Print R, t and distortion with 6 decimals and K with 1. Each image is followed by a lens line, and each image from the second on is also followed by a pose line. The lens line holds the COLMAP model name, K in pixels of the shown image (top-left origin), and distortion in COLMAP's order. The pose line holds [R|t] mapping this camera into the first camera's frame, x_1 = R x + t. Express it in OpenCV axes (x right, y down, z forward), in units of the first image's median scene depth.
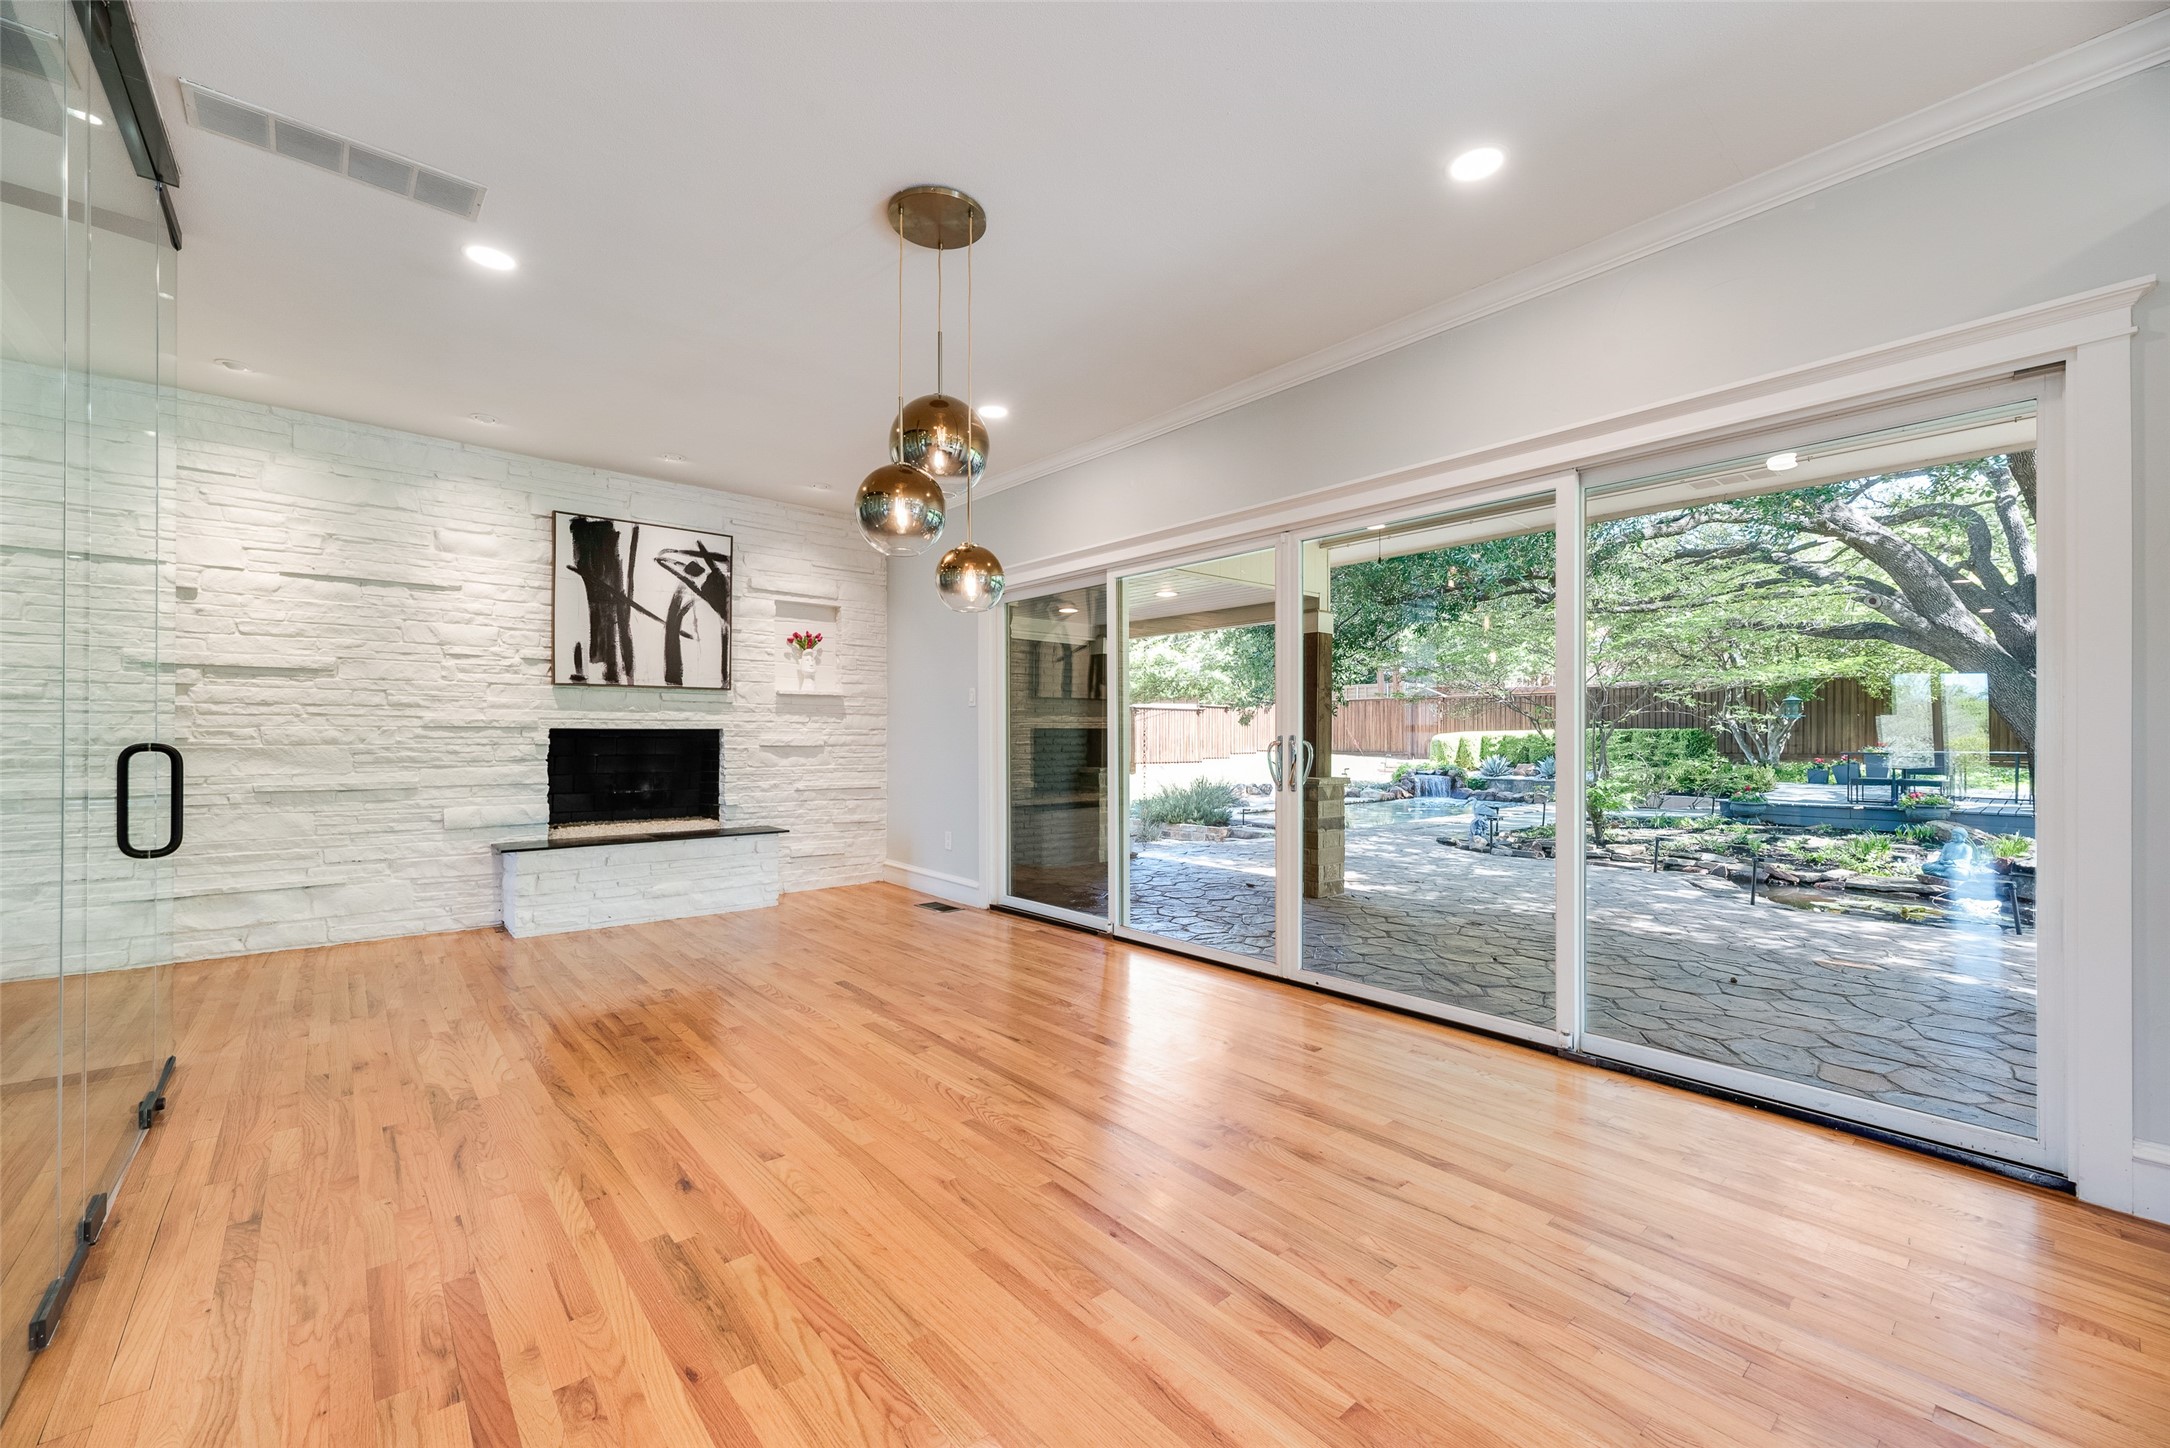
lens RADIAL K [[871.7, 0, 1090.4], [0, 871.7, 731.8], [0, 0, 1]] dist [0.002876, -0.000392]
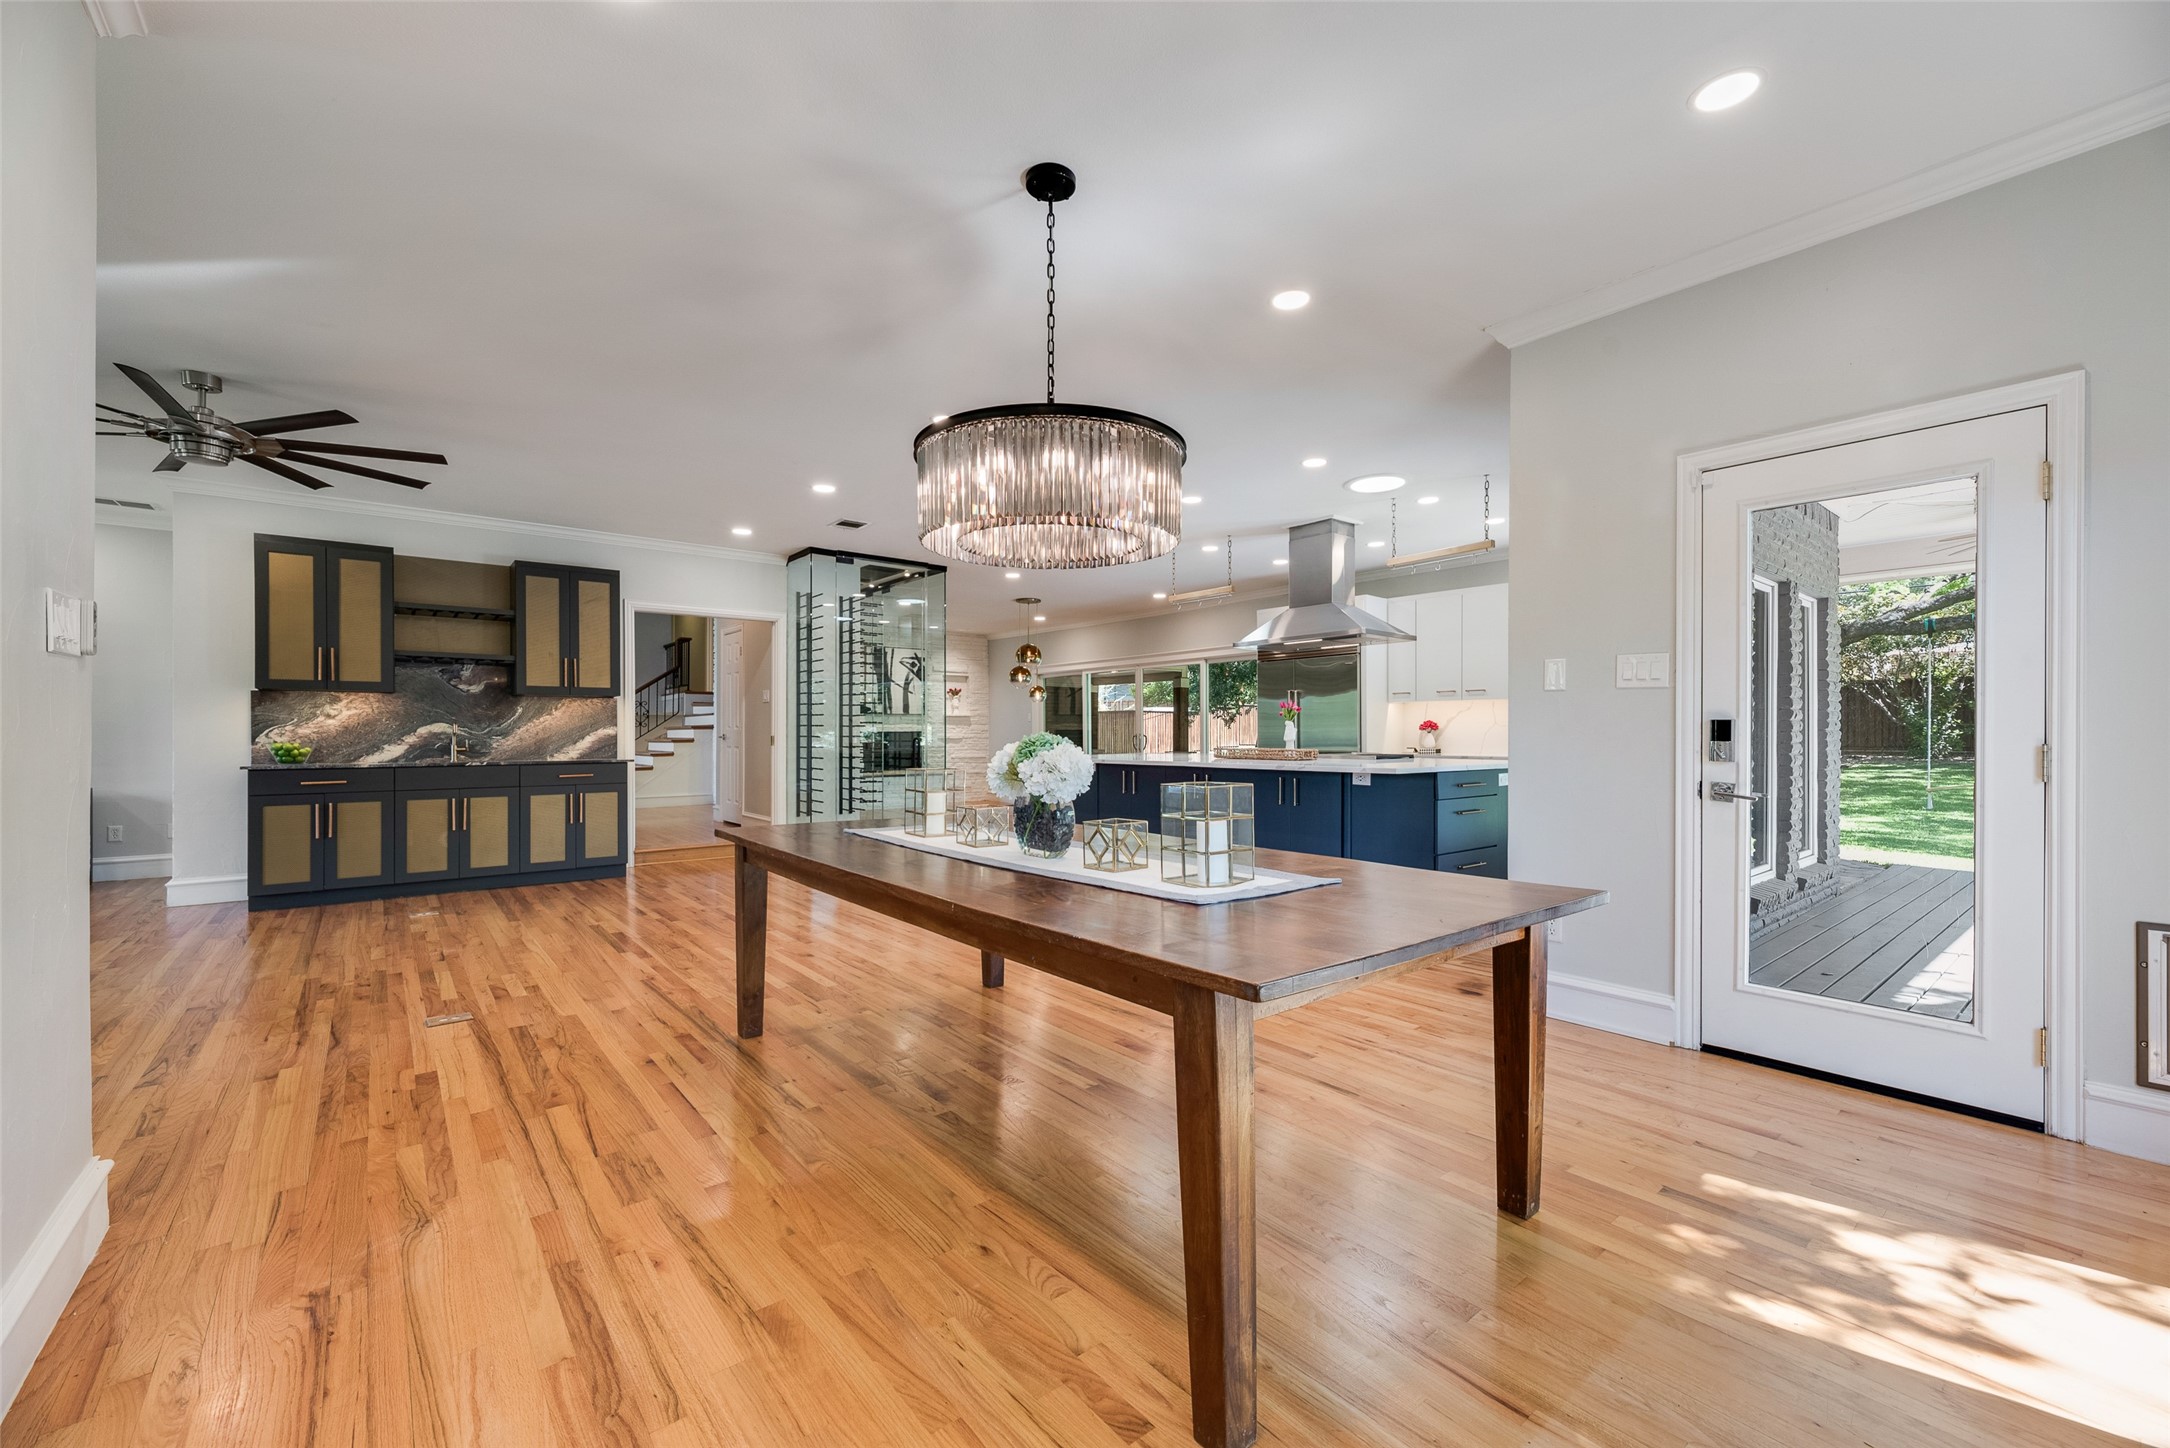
lens RADIAL K [[871.7, 0, 1083.6], [0, 871.7, 737.5], [0, 0, 1]] dist [0.002876, -0.000392]
pose [[0.999228, -0.002224, -0.039220, 0.113290], [0.002614, 0.999948, 0.009884, -0.010350], [0.039196, -0.009979, 0.999182, -1.483510]]
